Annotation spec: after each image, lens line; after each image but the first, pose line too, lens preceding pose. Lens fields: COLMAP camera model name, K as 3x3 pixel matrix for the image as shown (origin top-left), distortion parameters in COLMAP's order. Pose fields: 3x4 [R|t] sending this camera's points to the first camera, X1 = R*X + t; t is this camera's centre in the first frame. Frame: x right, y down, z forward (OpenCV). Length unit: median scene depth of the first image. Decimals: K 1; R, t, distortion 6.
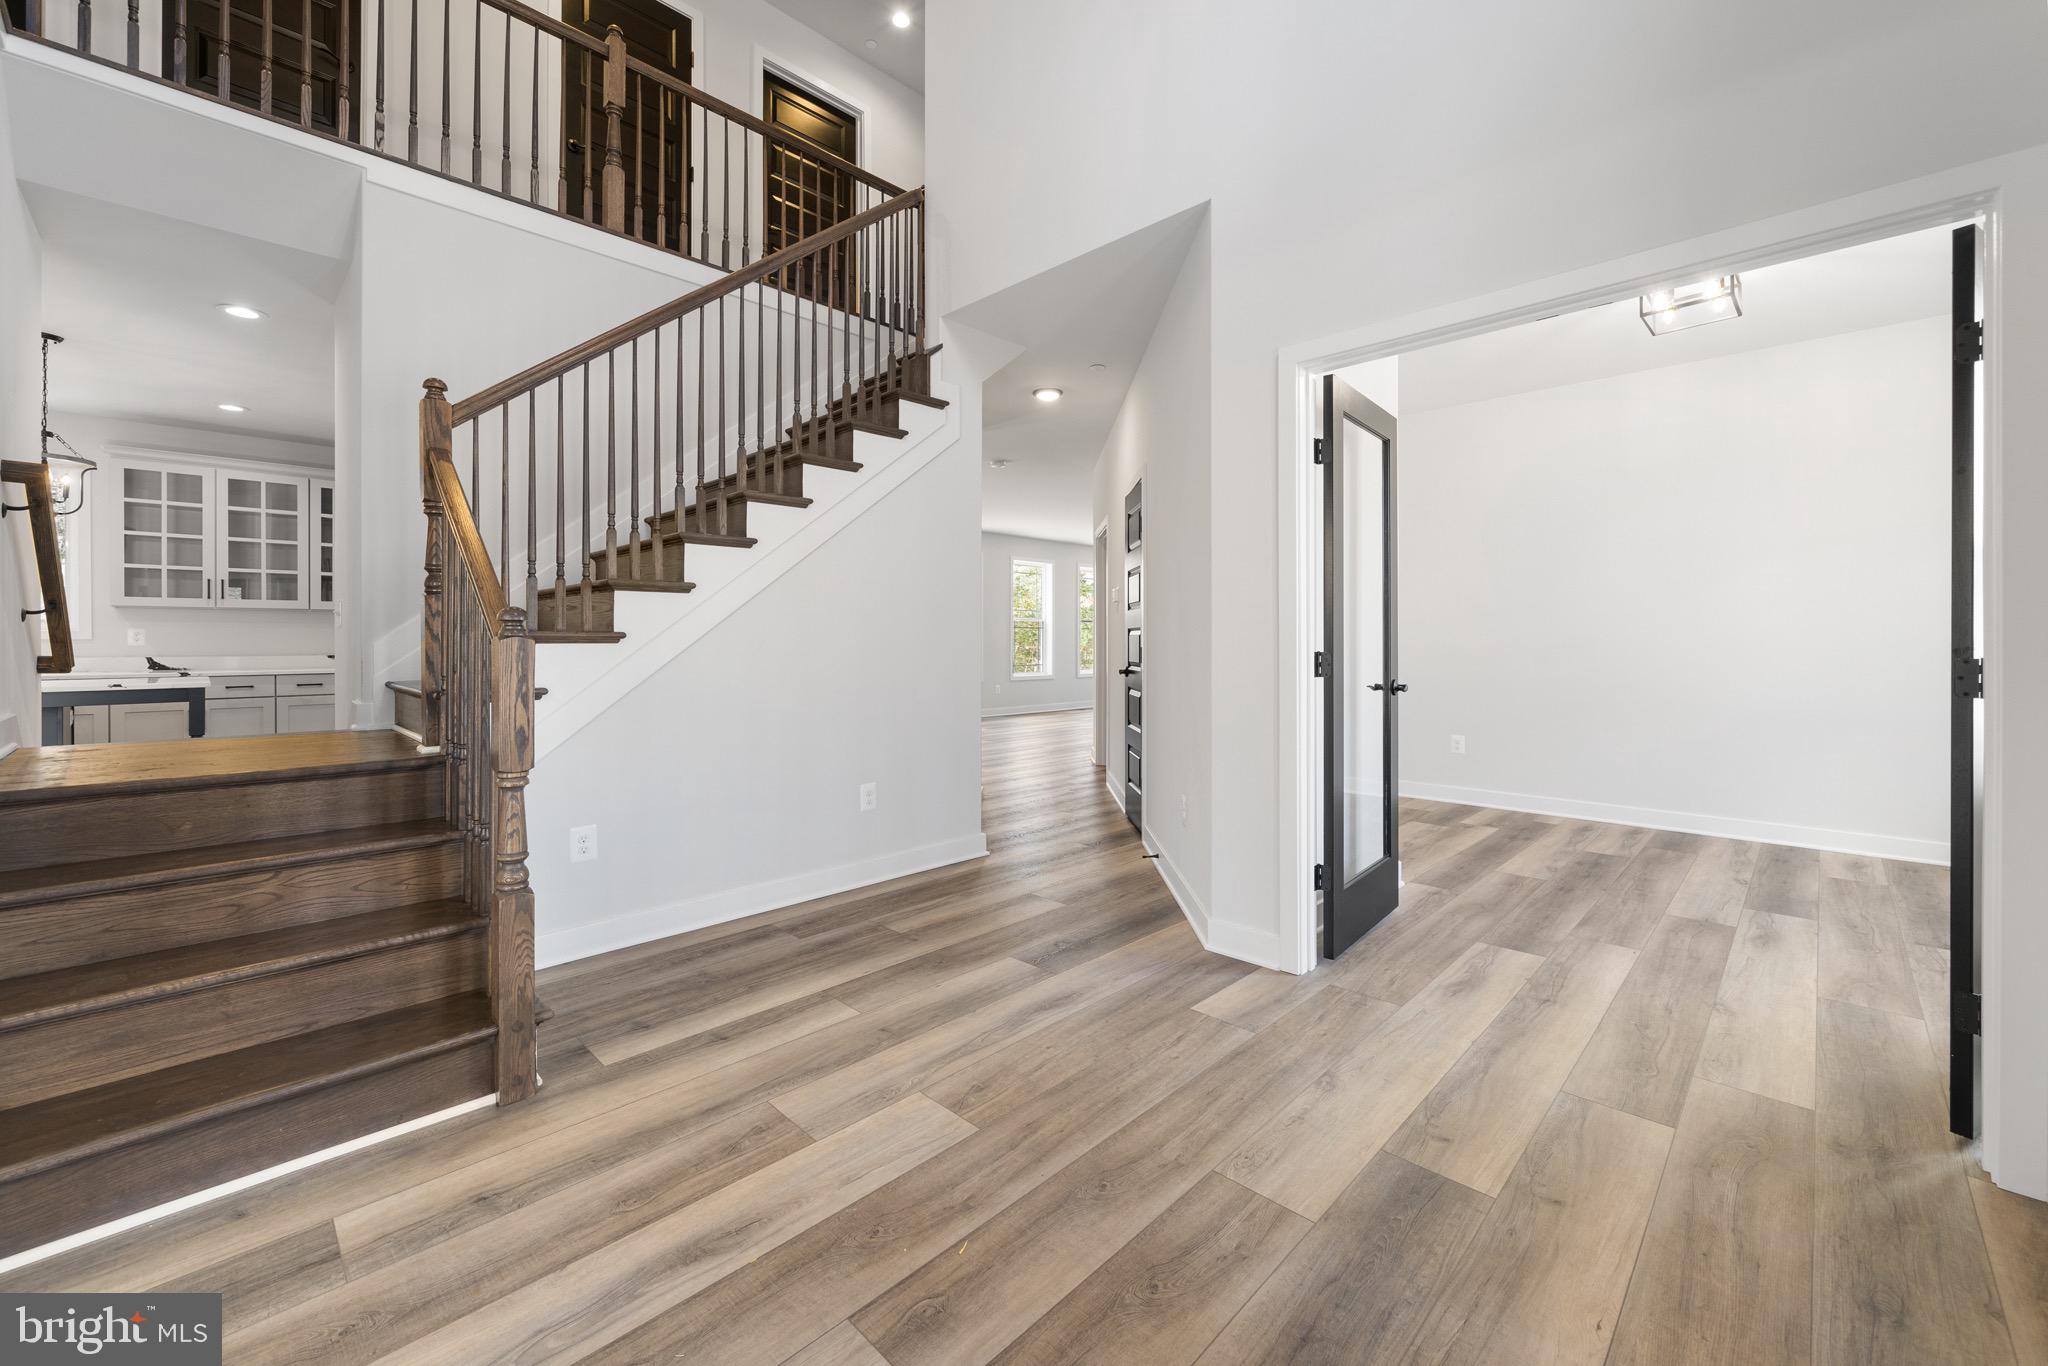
lens RADIAL K [[794.0, 0, 1033.6], [0, 794.0, 643.2], [0, 0, 1]] dist [-0.002109, 0.000019]
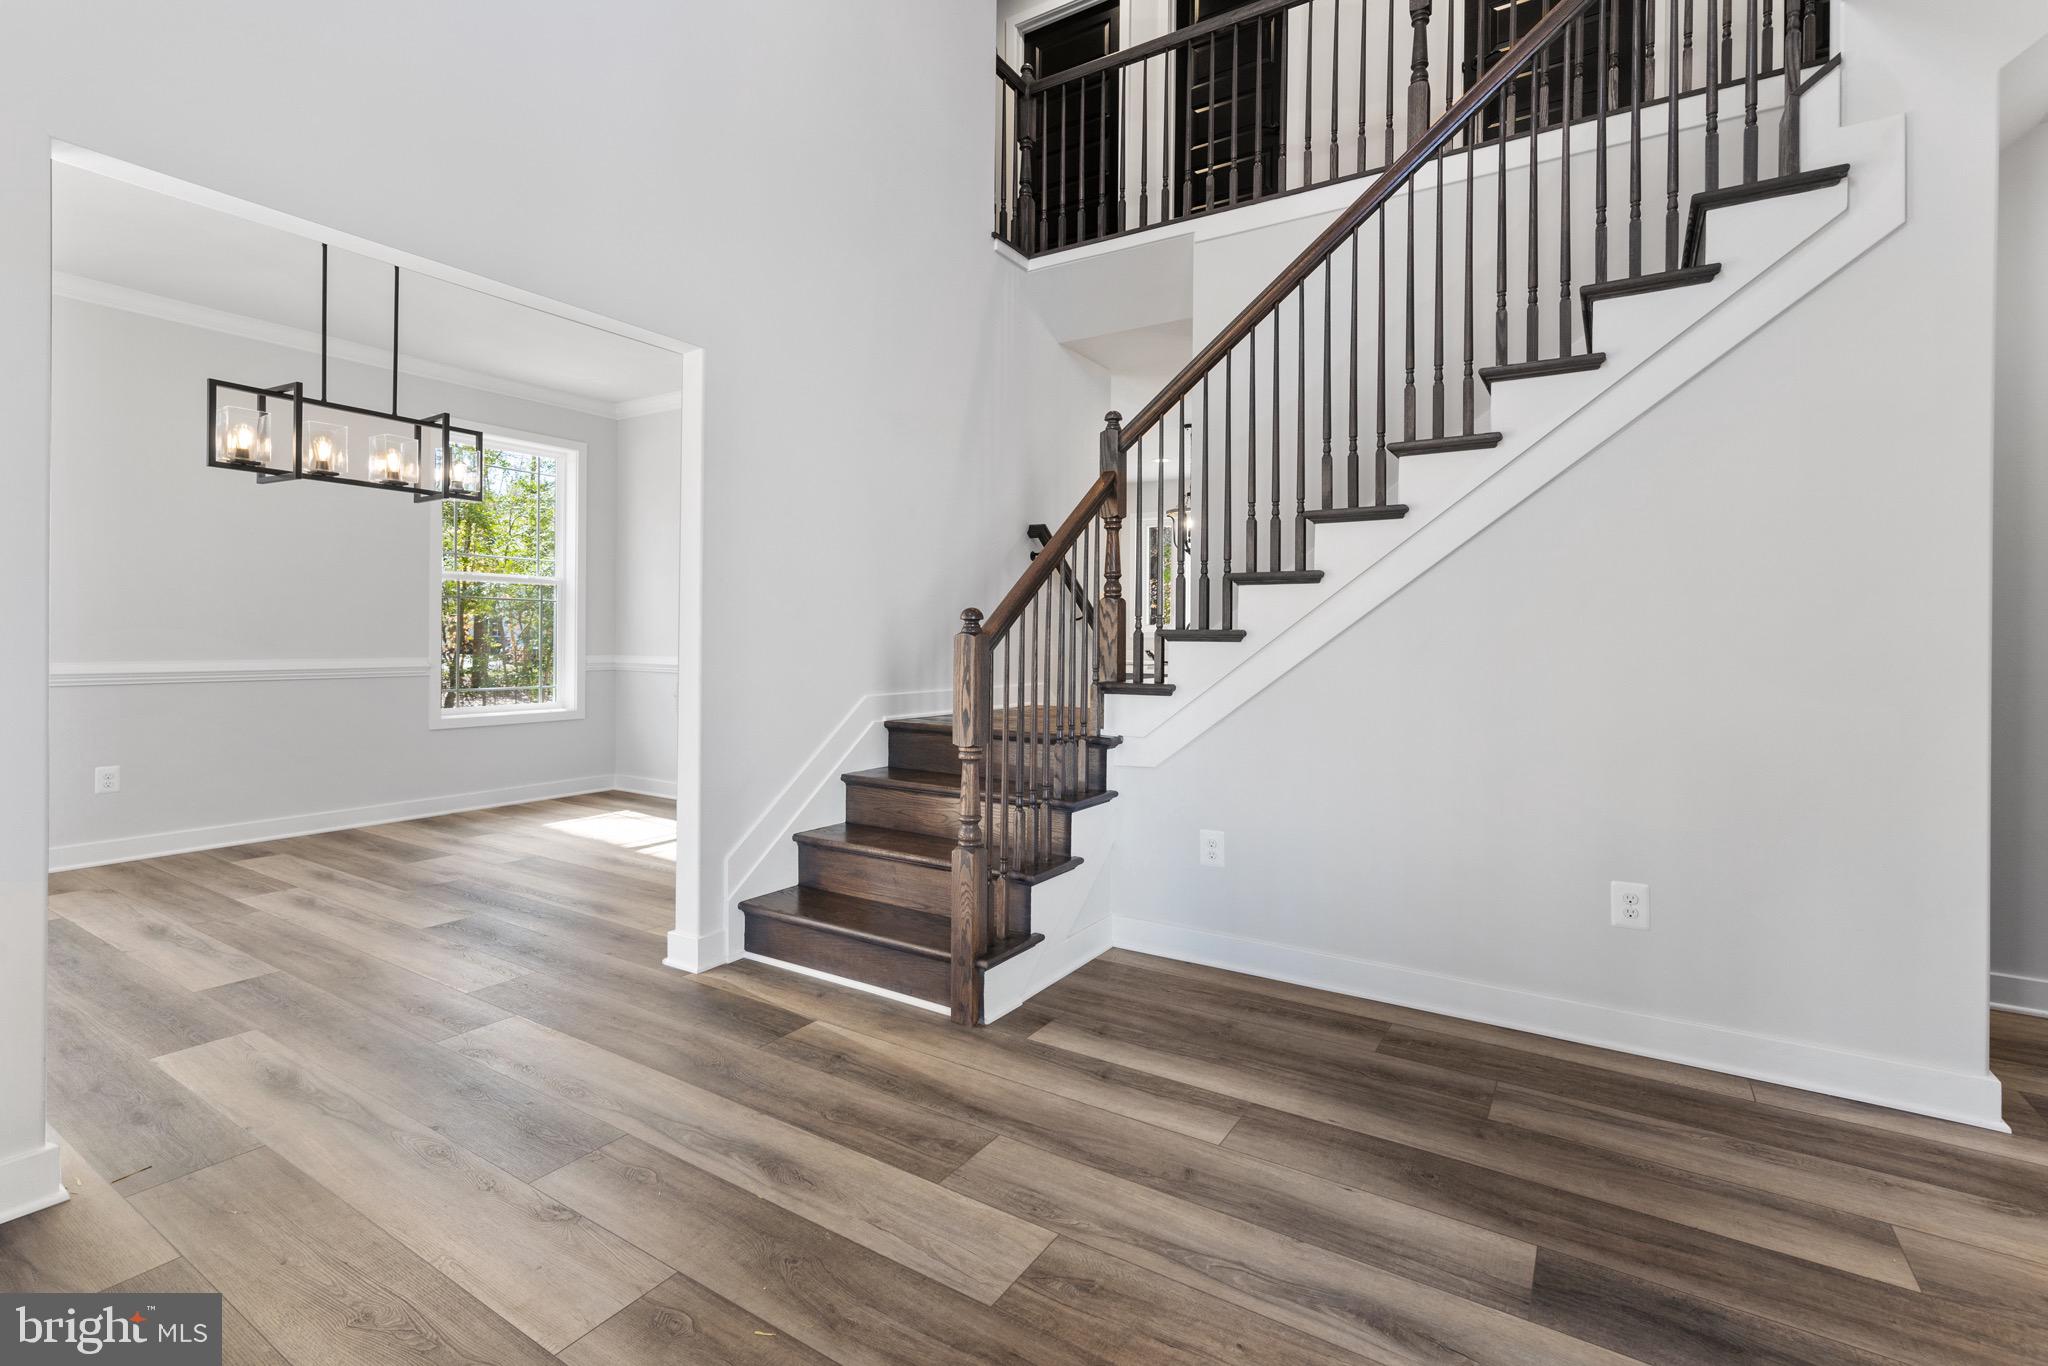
lens RADIAL K [[931.2, 0, 1035.9], [0, 931.2, 627.4], [0, 0, 1]] dist [0.007982, -0.000101]
pose [[0.218477, -0.008037, -0.975809, 0.574180], [-0.010579, 0.999888, -0.010604, -0.003503], [0.975785, 0.012640, 0.218368, 0.614628]]
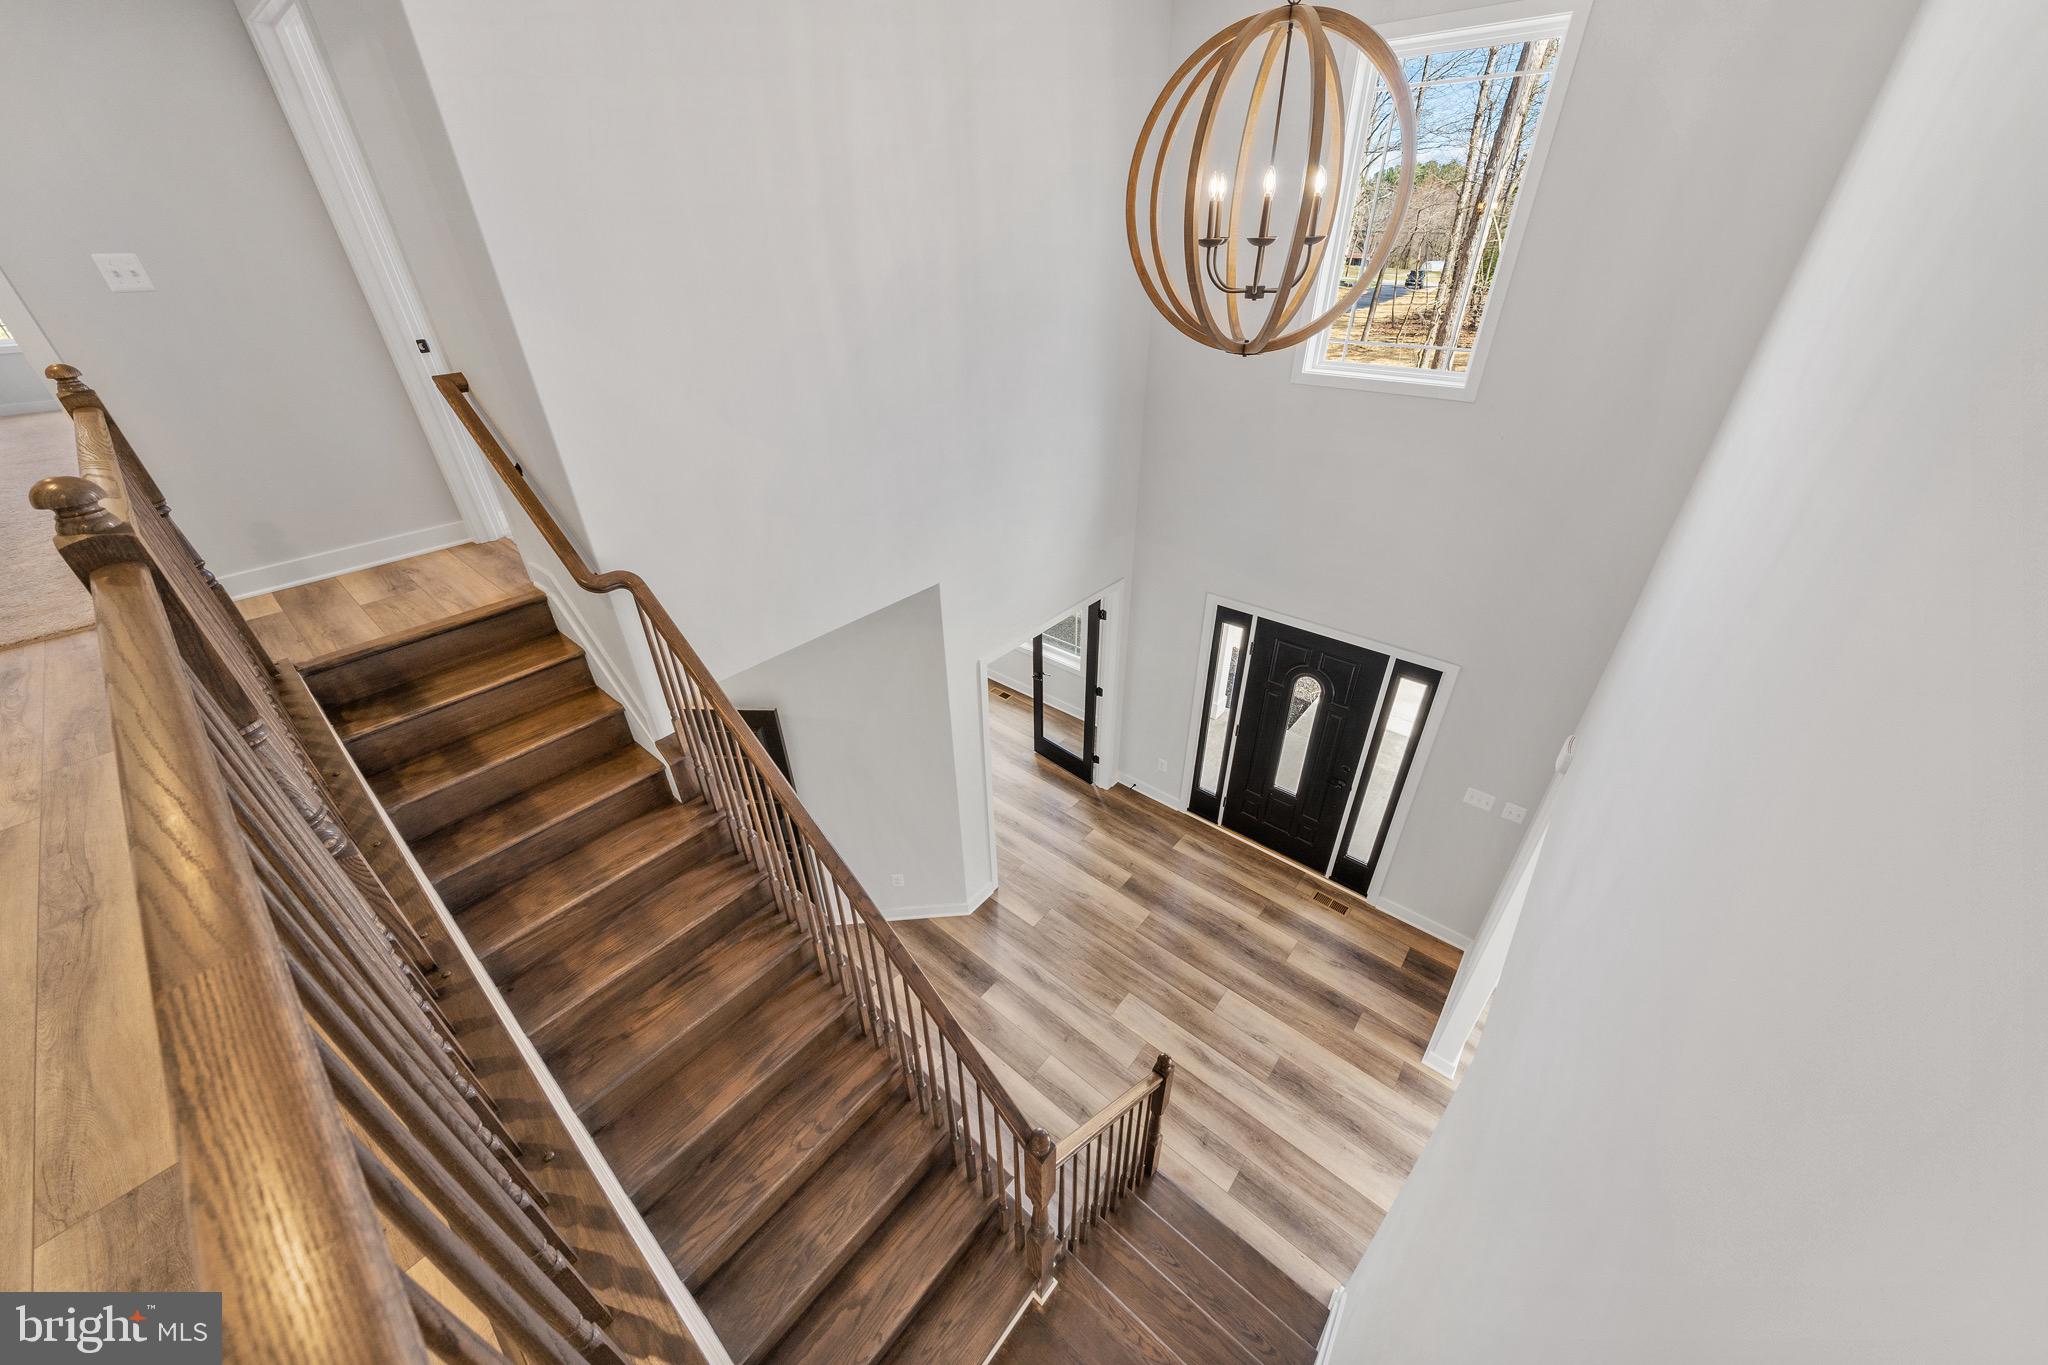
lens RADIAL K [[740.6, 0, 1017.9], [0, 740.6, 683.5], [0, 0, 1]] dist [-0.003193, -0.000072]
pose [[-0.056770, -0.537105, 0.841603, -1.288916], [0.023525, 0.842009, 0.538950, -1.371105], [-0.998110, 0.050395, -0.035165, 1.064565]]
